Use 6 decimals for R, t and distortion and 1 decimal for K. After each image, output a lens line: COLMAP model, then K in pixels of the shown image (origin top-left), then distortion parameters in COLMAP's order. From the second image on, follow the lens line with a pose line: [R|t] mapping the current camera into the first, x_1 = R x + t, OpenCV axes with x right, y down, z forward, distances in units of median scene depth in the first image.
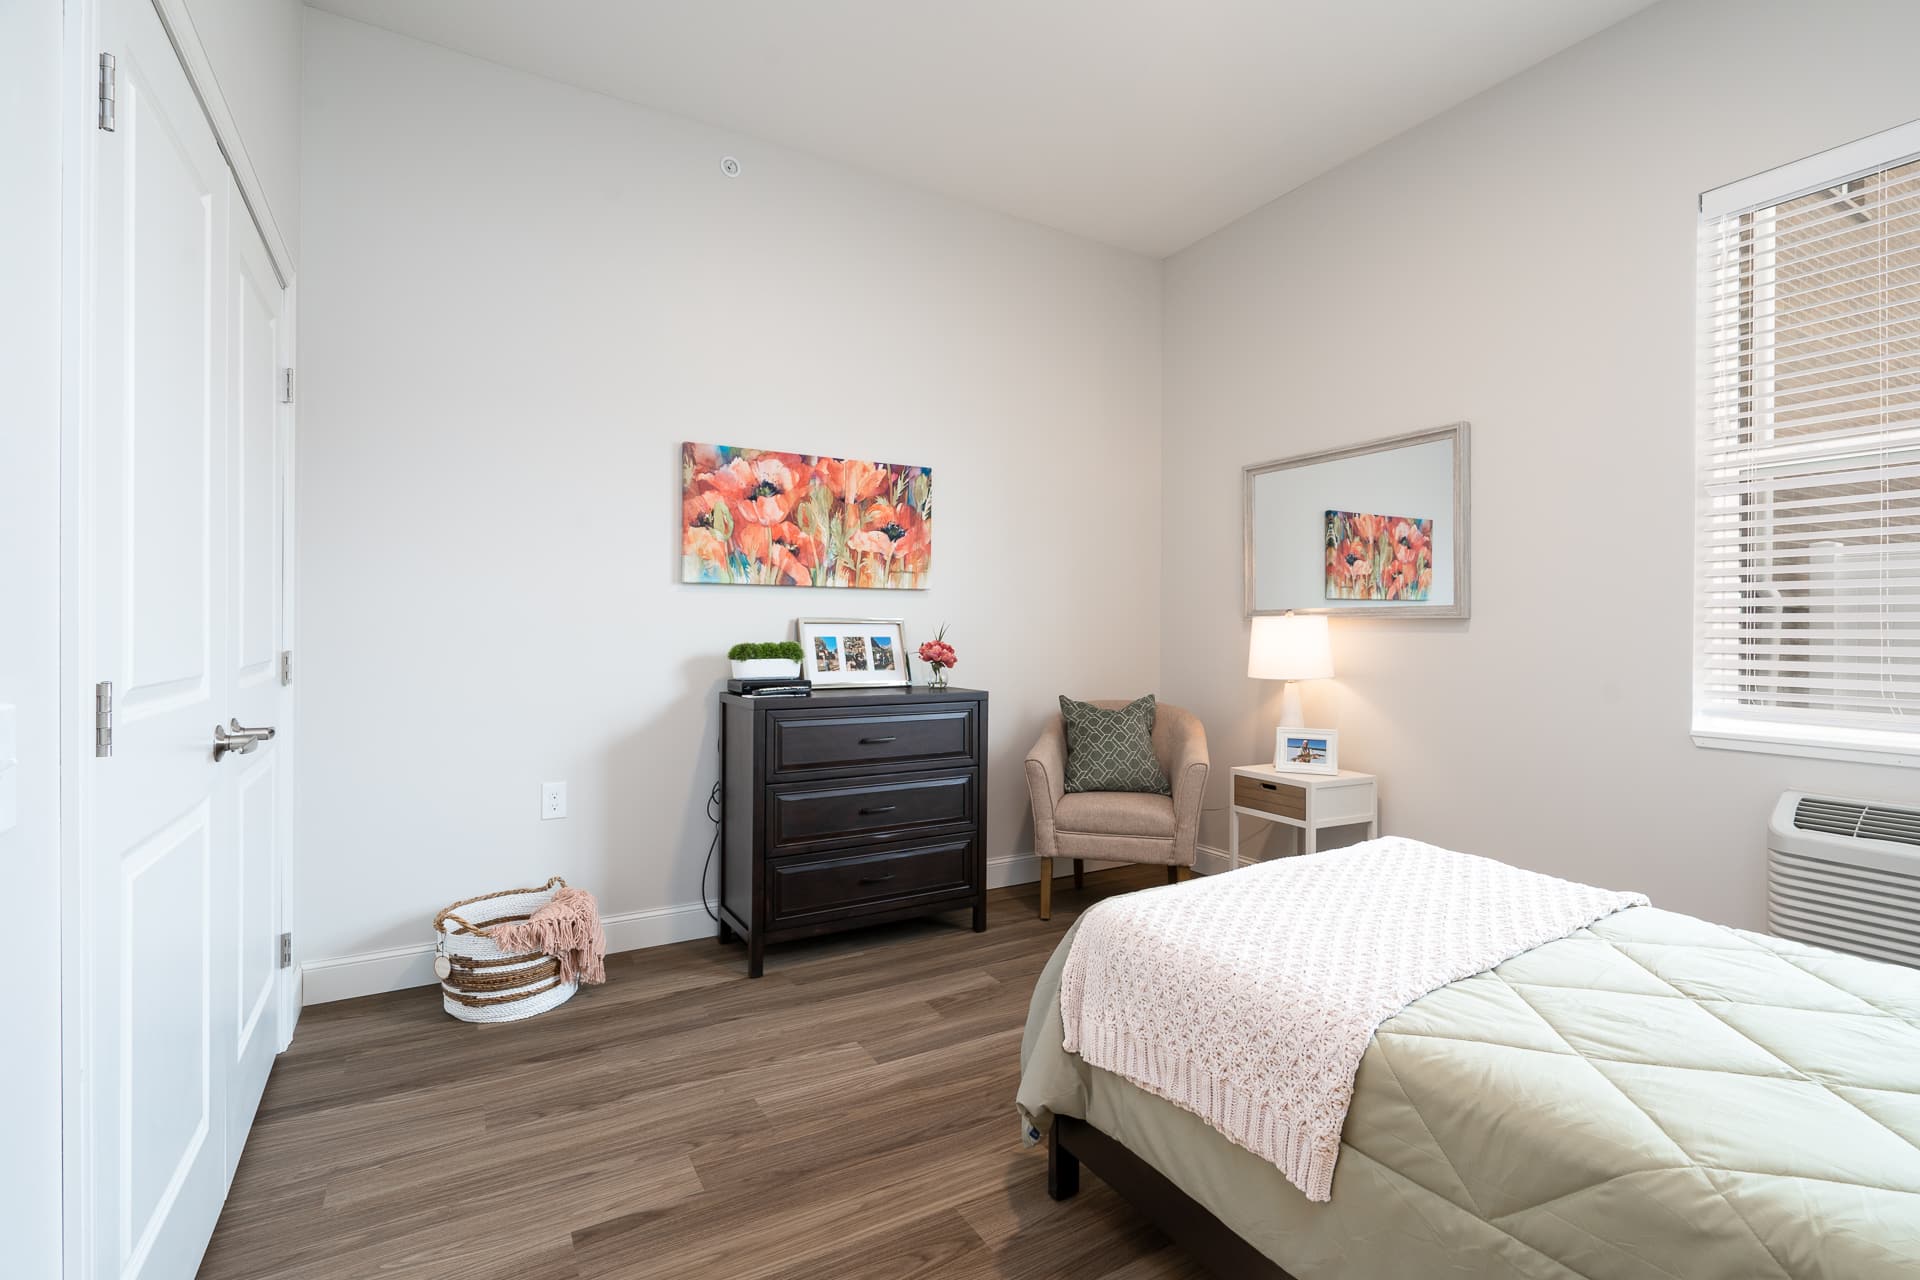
lens RADIAL K [[878.4, 0, 966.2], [0, 878.4, 628.9], [0, 0, 1]] dist [0.004344, 0.002096]
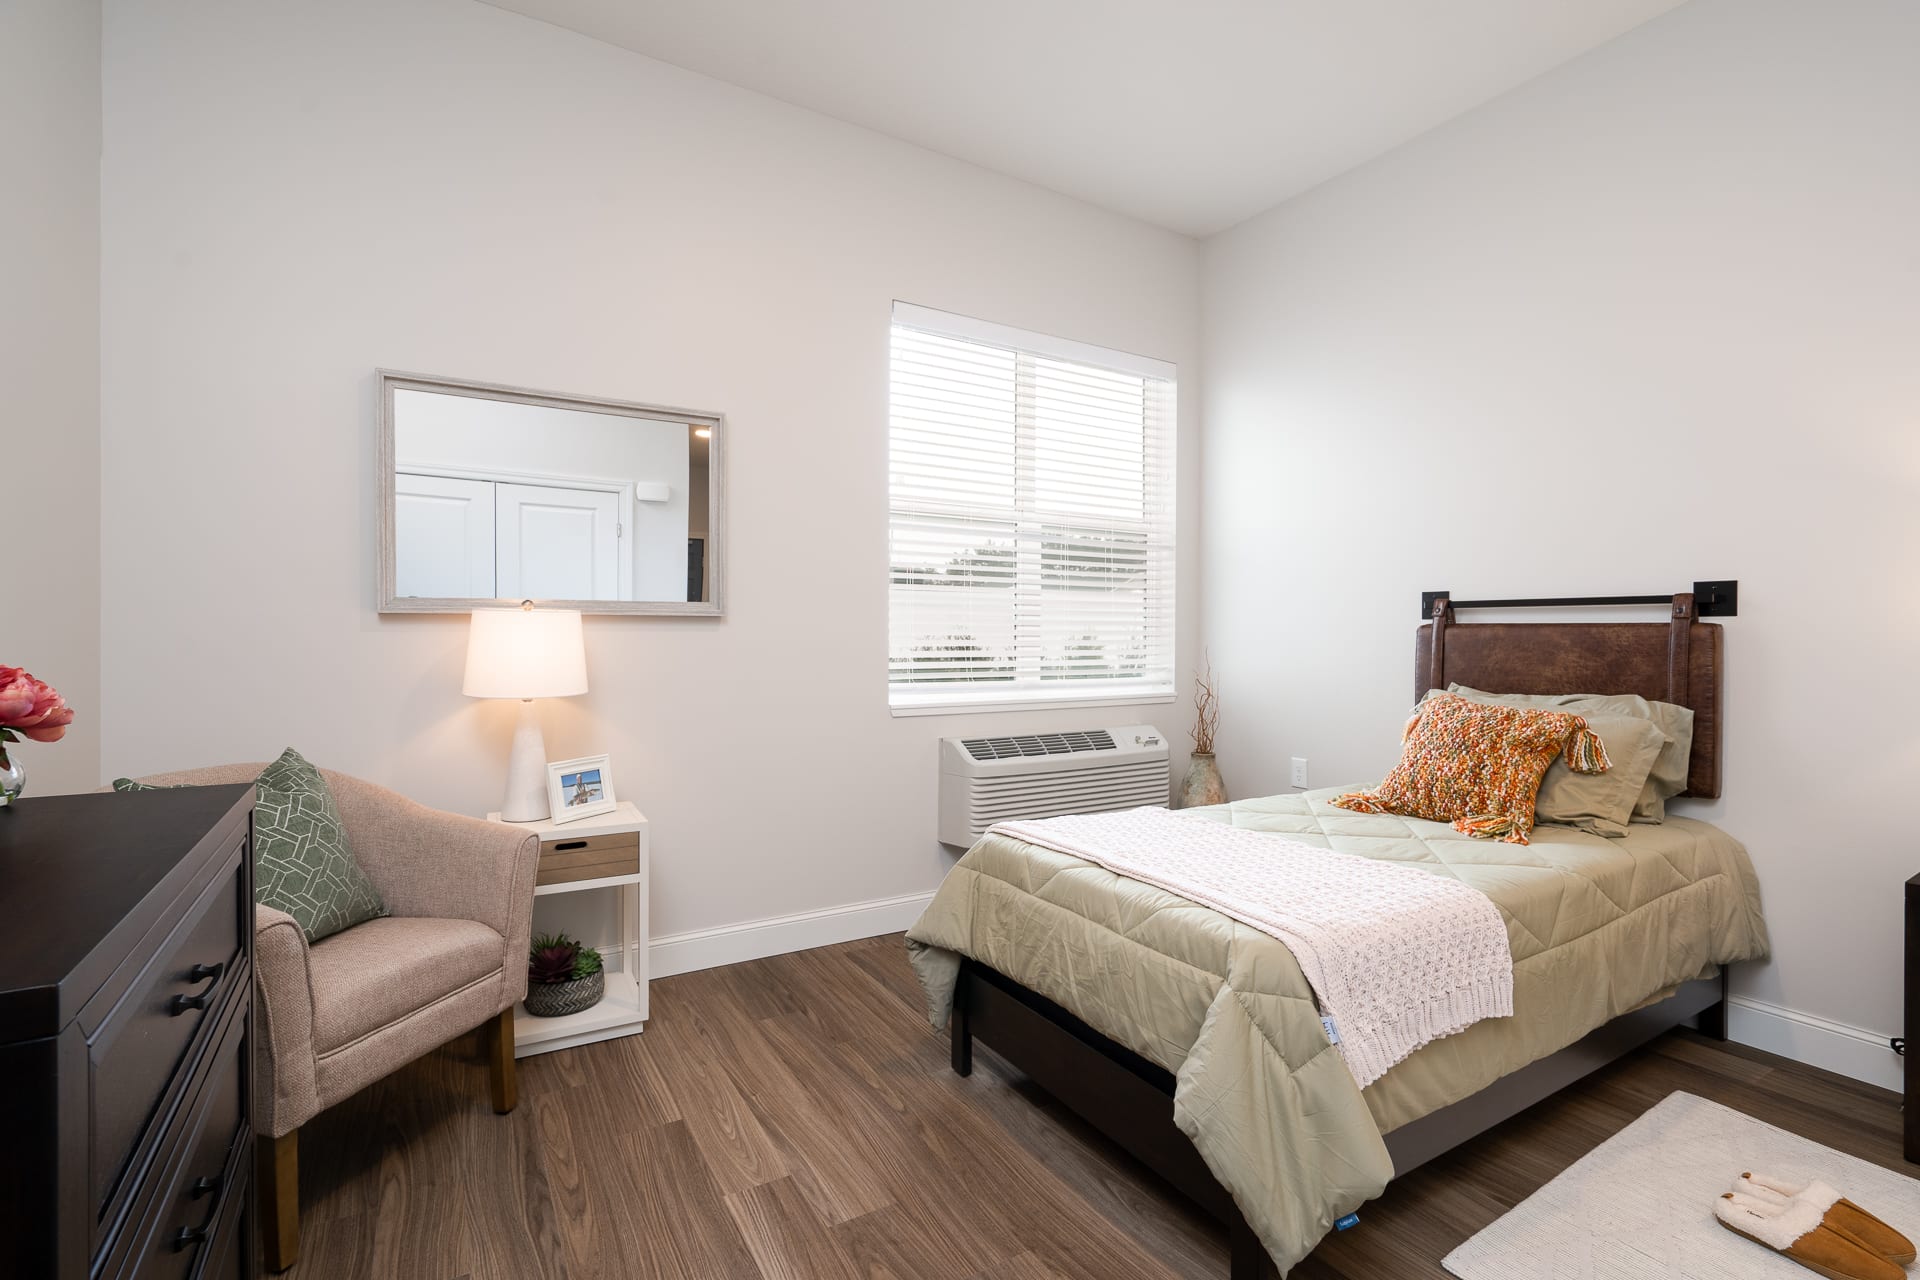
lens RADIAL K [[878.4, 0, 963.8], [0, 878.4, 652.7], [0, 0, 1]] dist [0.004344, 0.002096]
pose [[-0.003579, -0.027316, 0.999620, -0.371792], [-0.005601, 0.999612, 0.027296, -0.001031], [-0.999978, -0.005501, -0.003730, 0.670751]]
